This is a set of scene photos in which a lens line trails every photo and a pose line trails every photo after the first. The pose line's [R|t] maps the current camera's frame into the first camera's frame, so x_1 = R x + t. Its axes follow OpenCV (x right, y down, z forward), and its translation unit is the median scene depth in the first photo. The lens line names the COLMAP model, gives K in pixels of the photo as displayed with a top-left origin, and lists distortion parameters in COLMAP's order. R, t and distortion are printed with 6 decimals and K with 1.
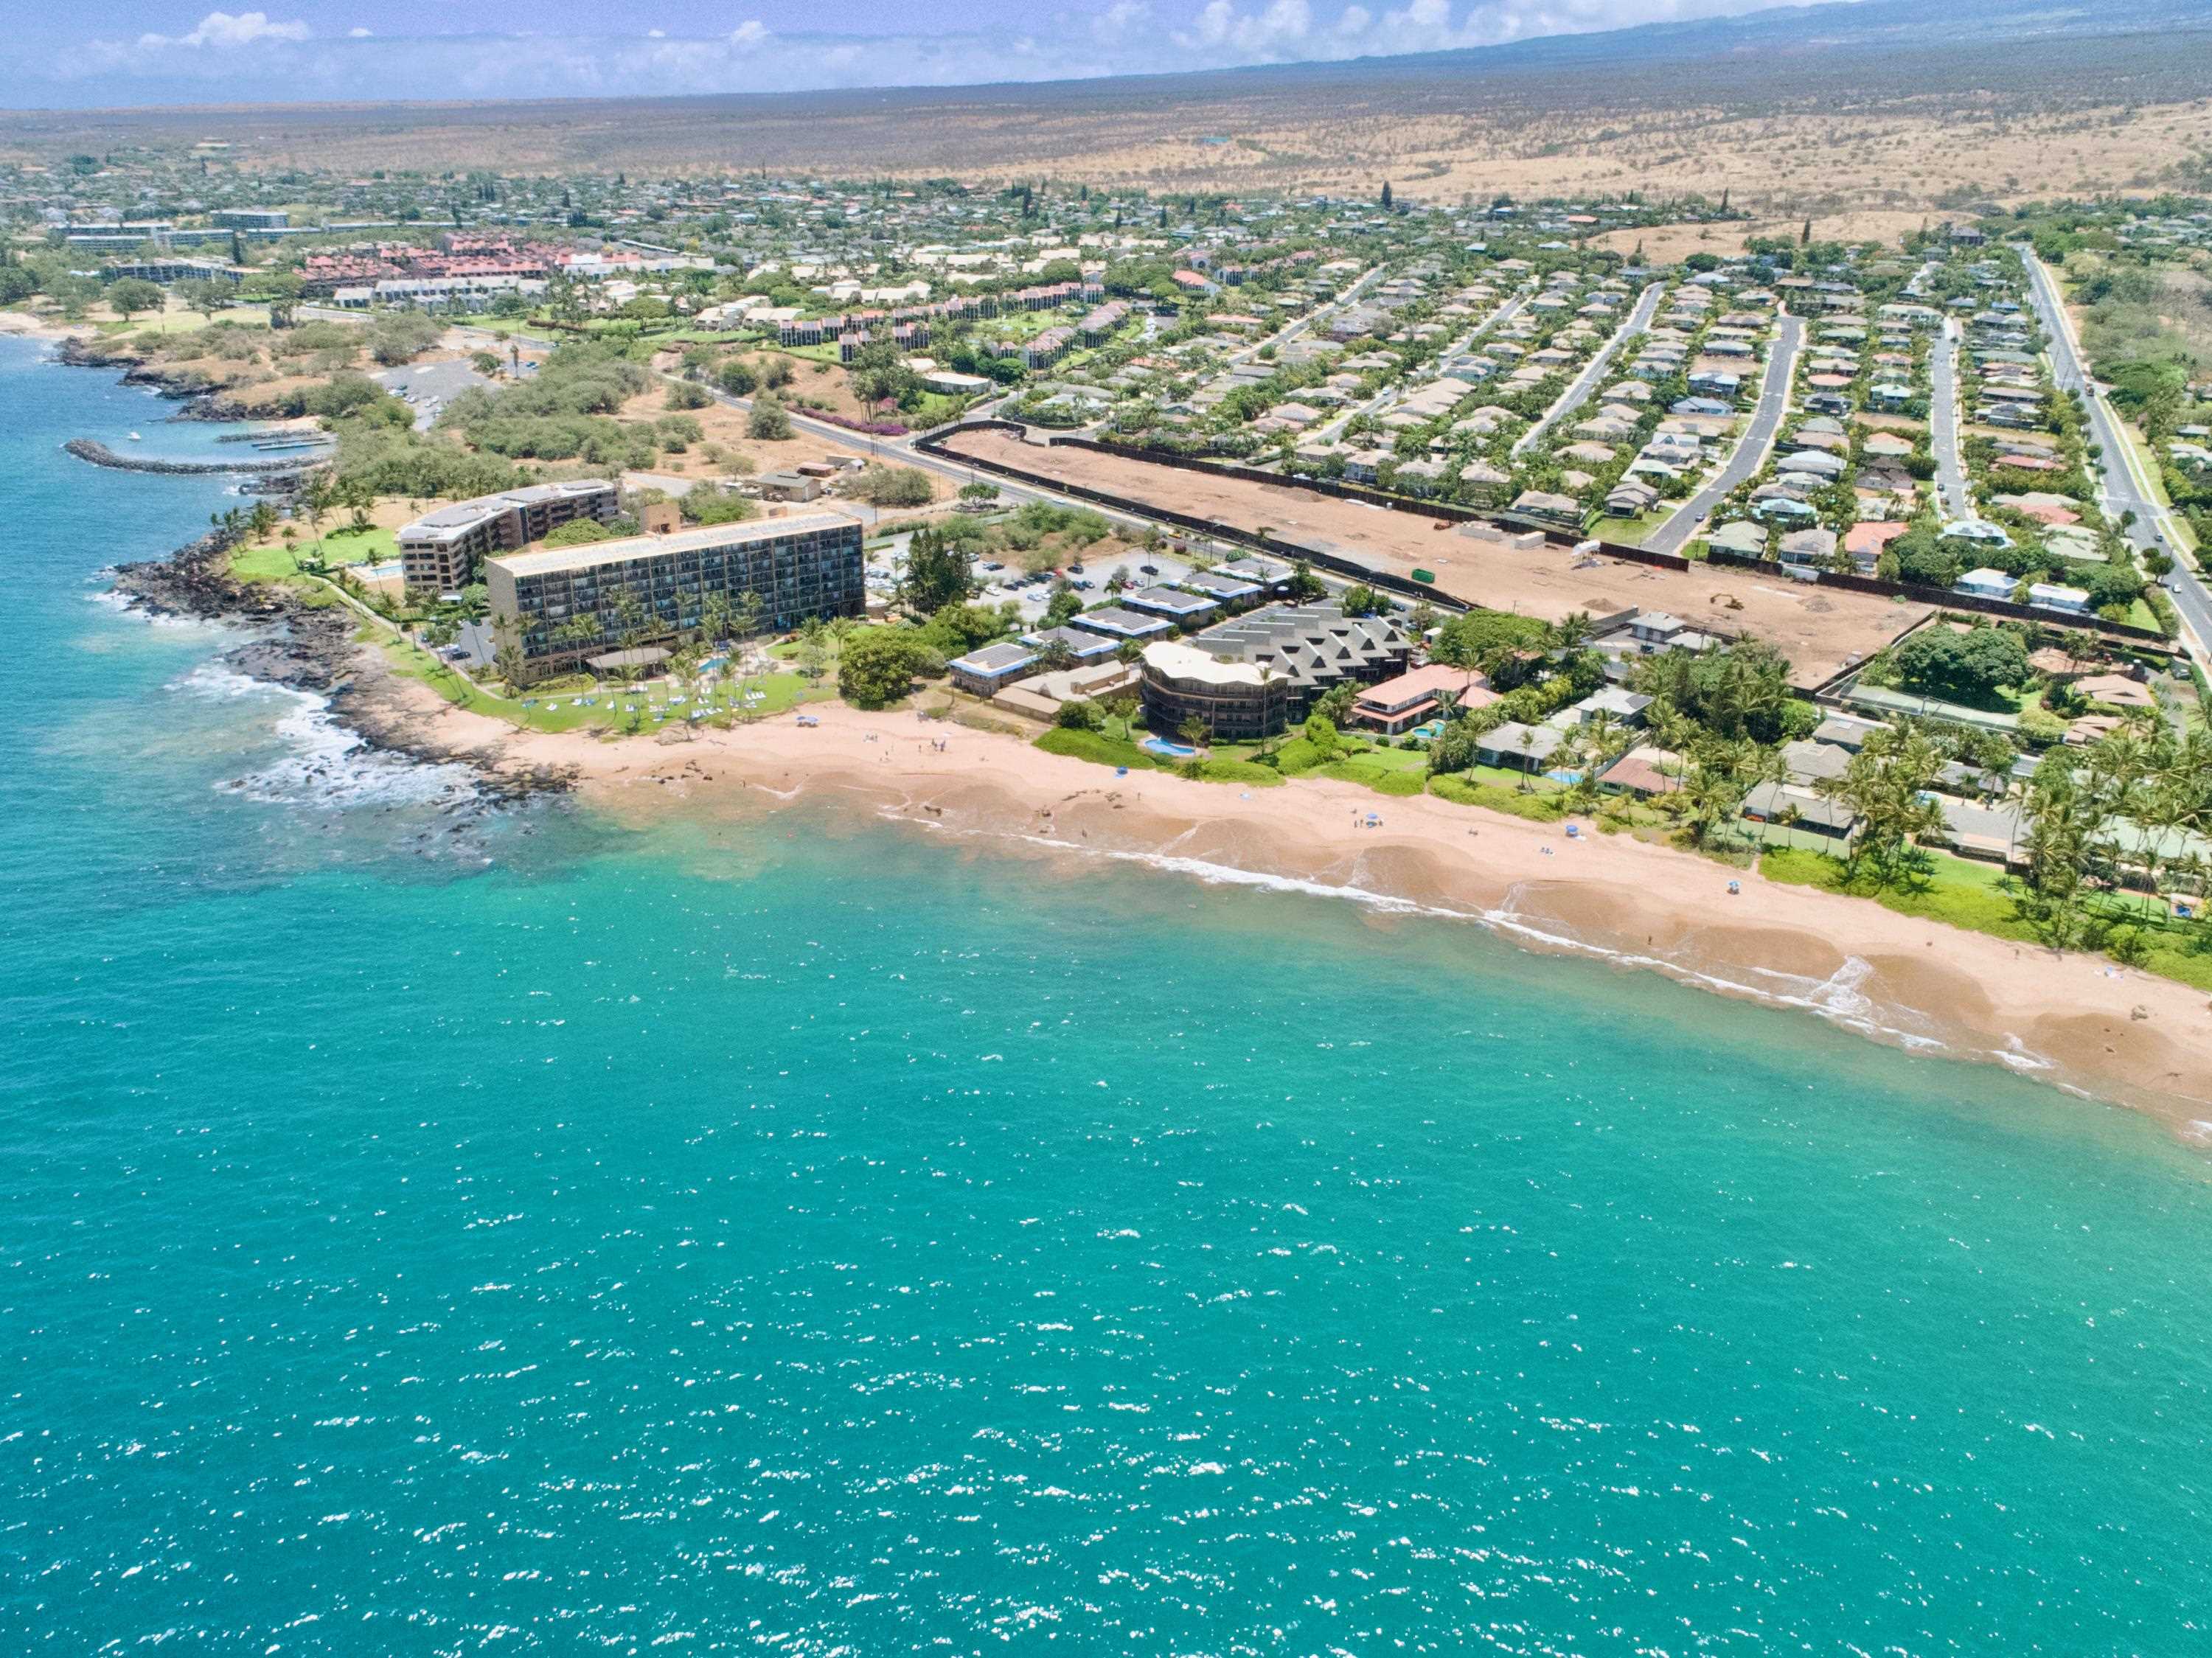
lens RADIAL K [[1676.1, 0, 1113.5], [0, 1676.1, 823.1], [0, 0, 1]] dist [-0.030077, 0.013169]
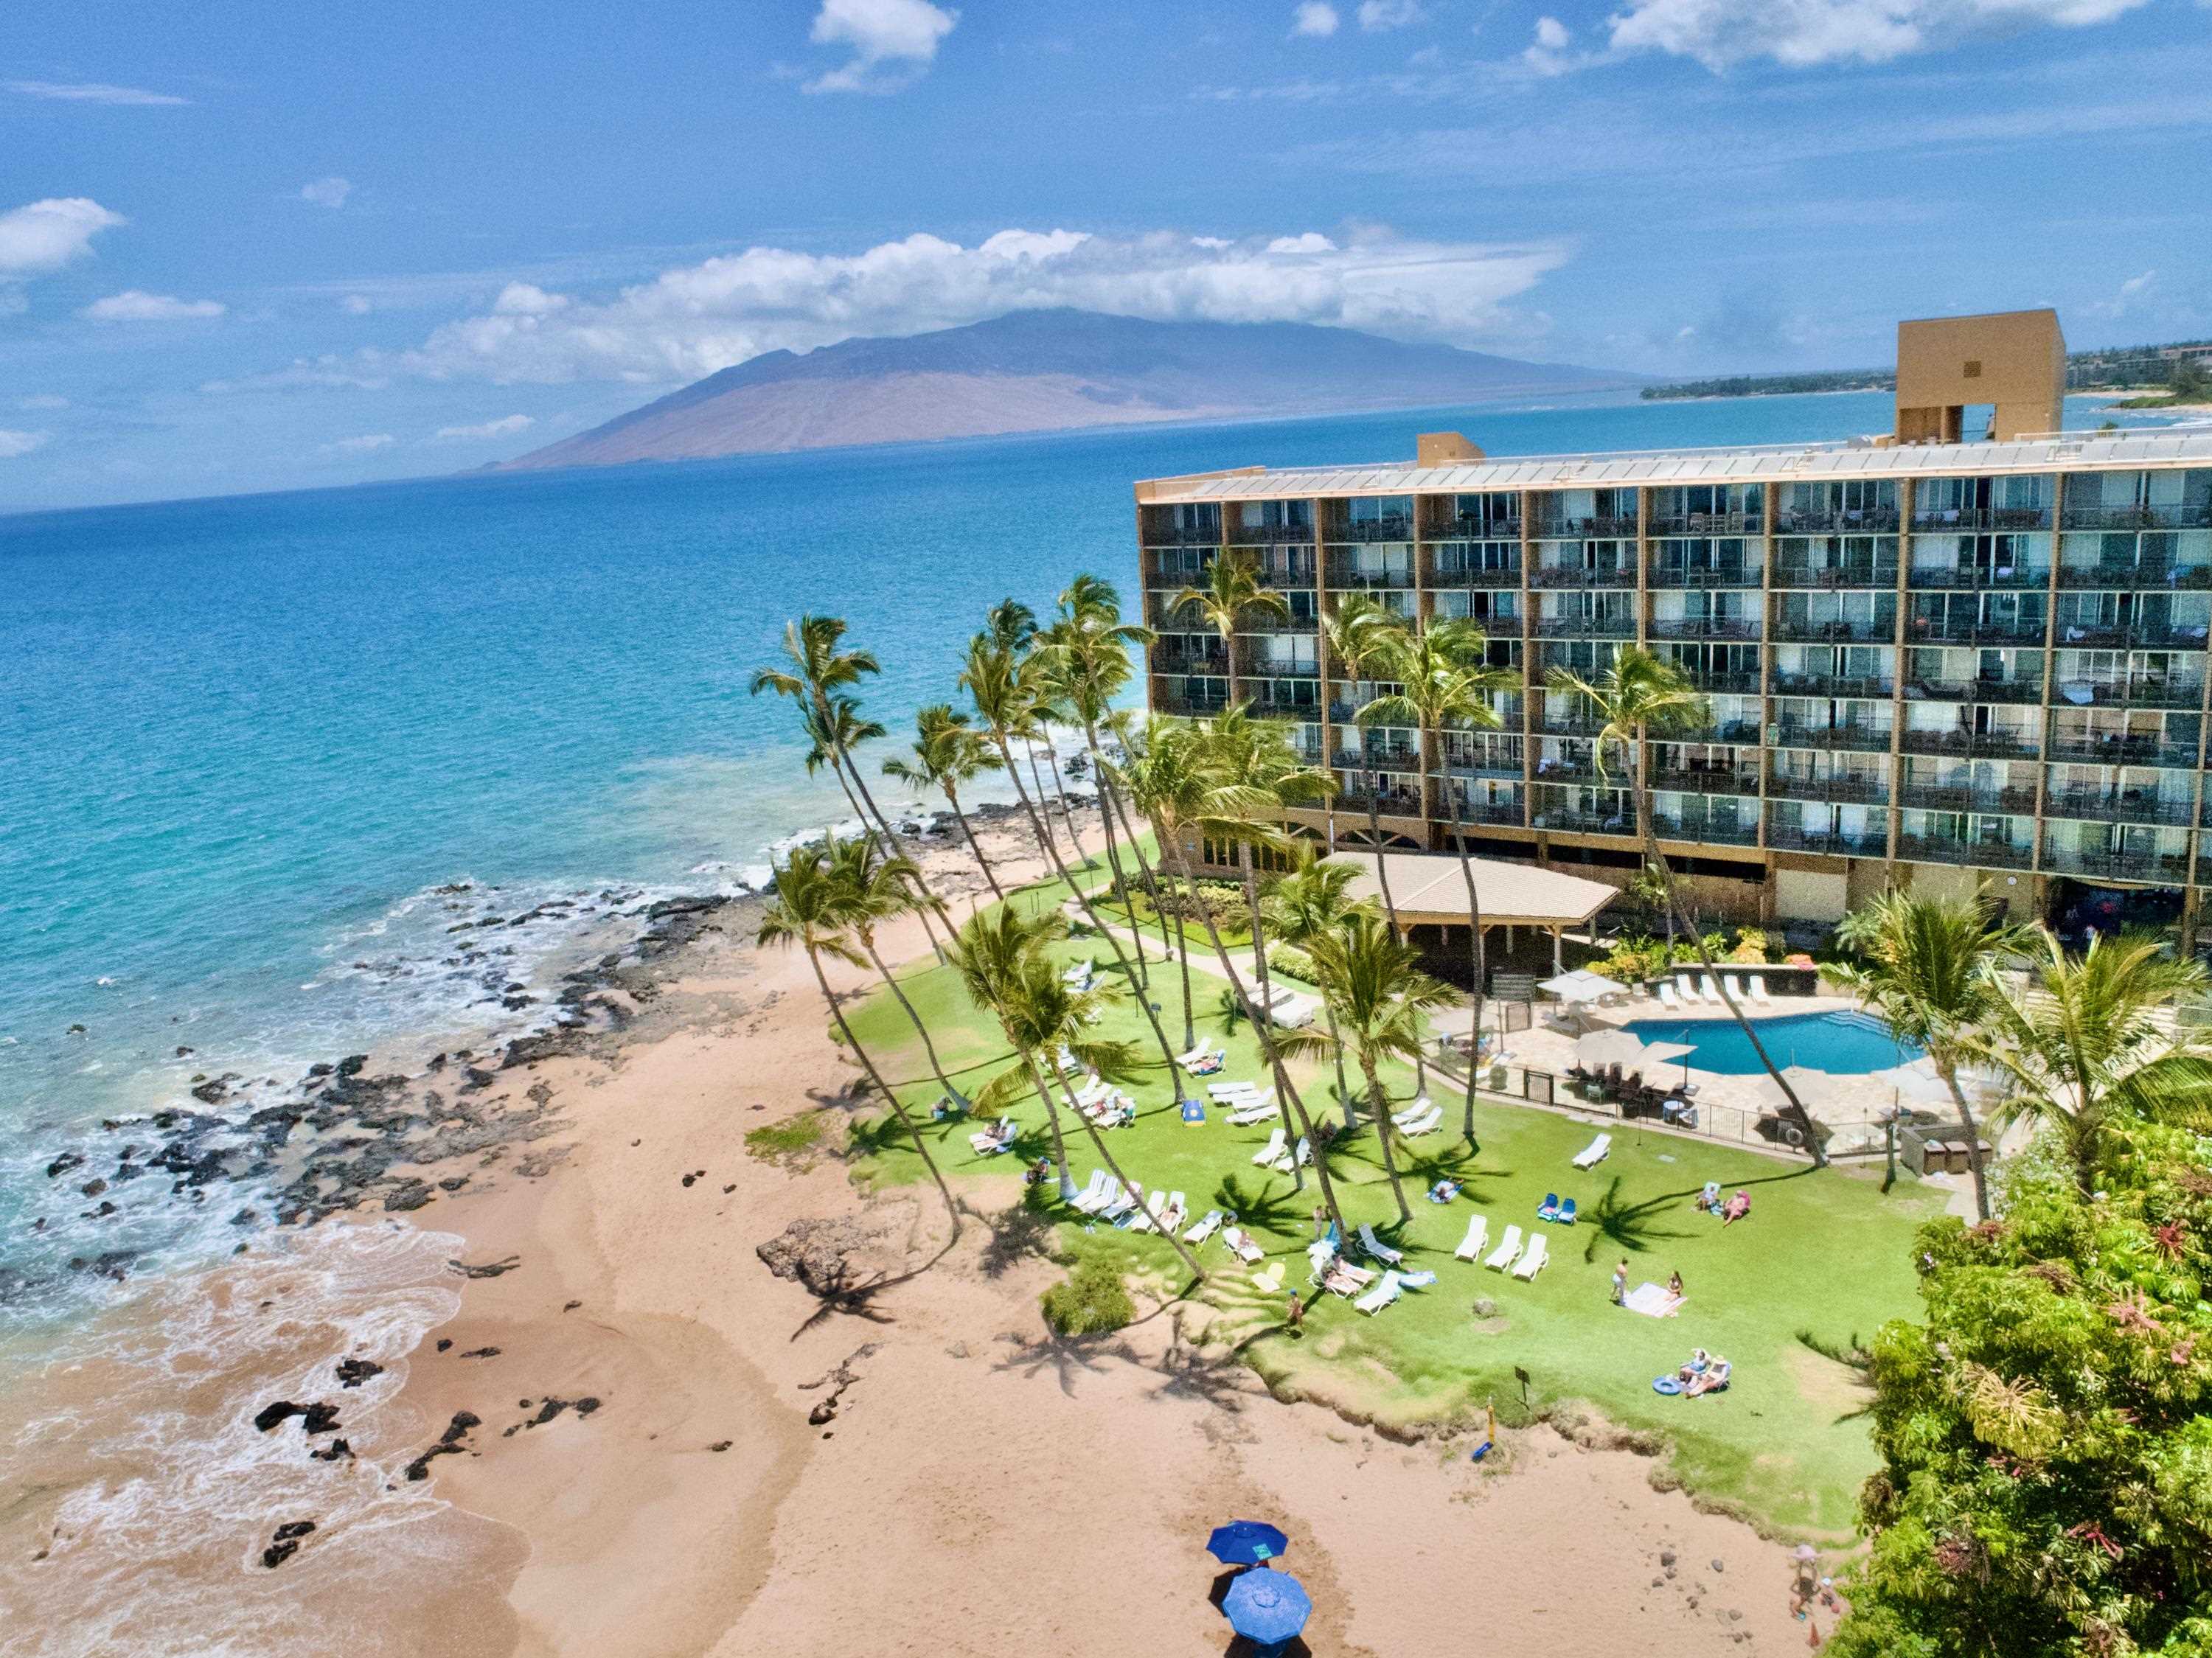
lens RADIAL K [[1676.1, 0, 1106.6], [0, 1676.1, 831.5], [0, 0, 1]] dist [-0.030077, 0.013169]
pose [[0.234345, 0.195624, -0.952268, -0.073380], [-0.305205, 0.944824, 0.118986, -0.123071], [0.923002, 0.262753, 0.281120, 0.905342]]
